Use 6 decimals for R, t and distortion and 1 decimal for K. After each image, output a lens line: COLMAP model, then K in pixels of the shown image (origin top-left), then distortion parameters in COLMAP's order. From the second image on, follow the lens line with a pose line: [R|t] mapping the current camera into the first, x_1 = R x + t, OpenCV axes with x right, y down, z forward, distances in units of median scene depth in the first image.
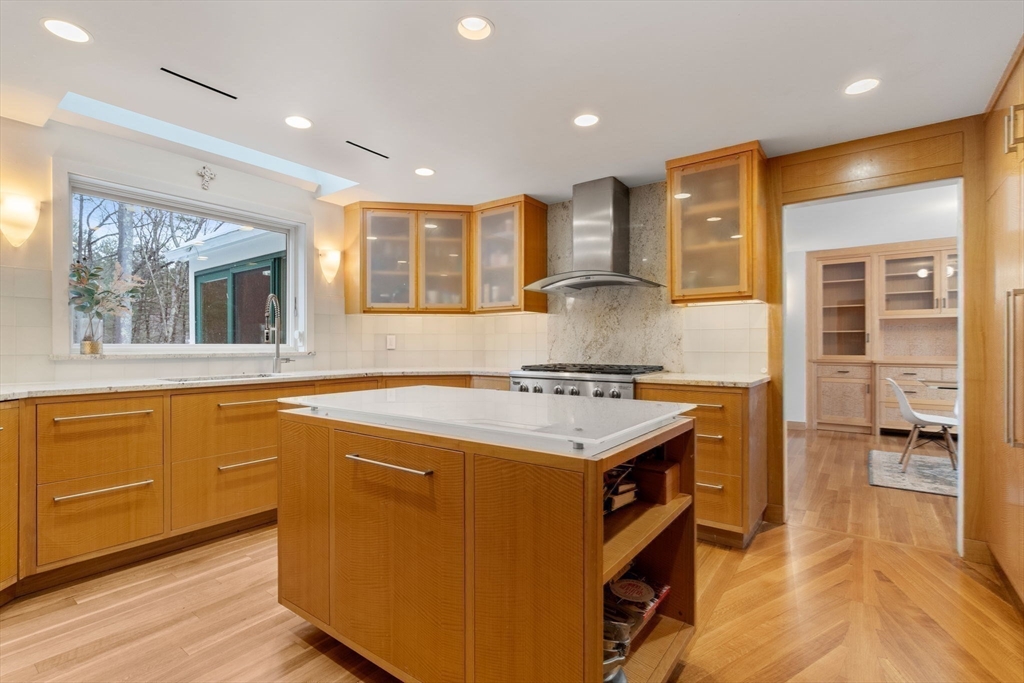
lens RADIAL K [[471.0, 0, 512.0], [0, 471.0, 341.5], [0, 0, 1]] dist [0.000885, 0.000005]
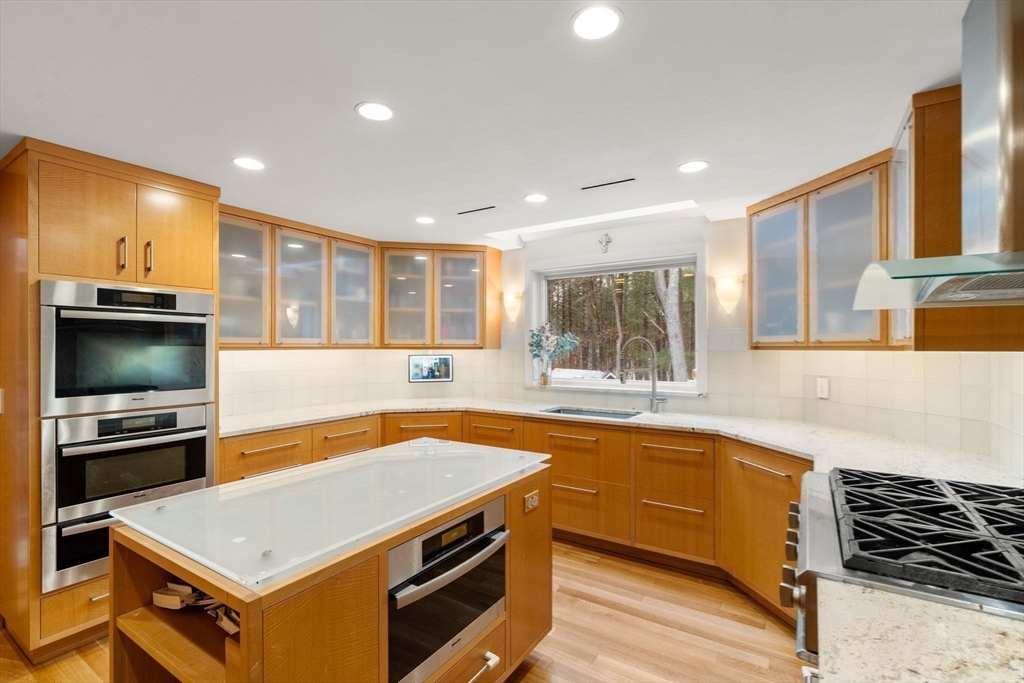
lens RADIAL K [[471.0, 0, 512.0], [0, 471.0, 341.5], [0, 0, 1]] dist [0.000885, 0.000005]
pose [[0.067882, -0.010796, -0.997635, 0.500803], [0.007706, 0.999917, -0.010297, -0.078997], [0.997664, -0.006989, 0.067959, 0.635344]]
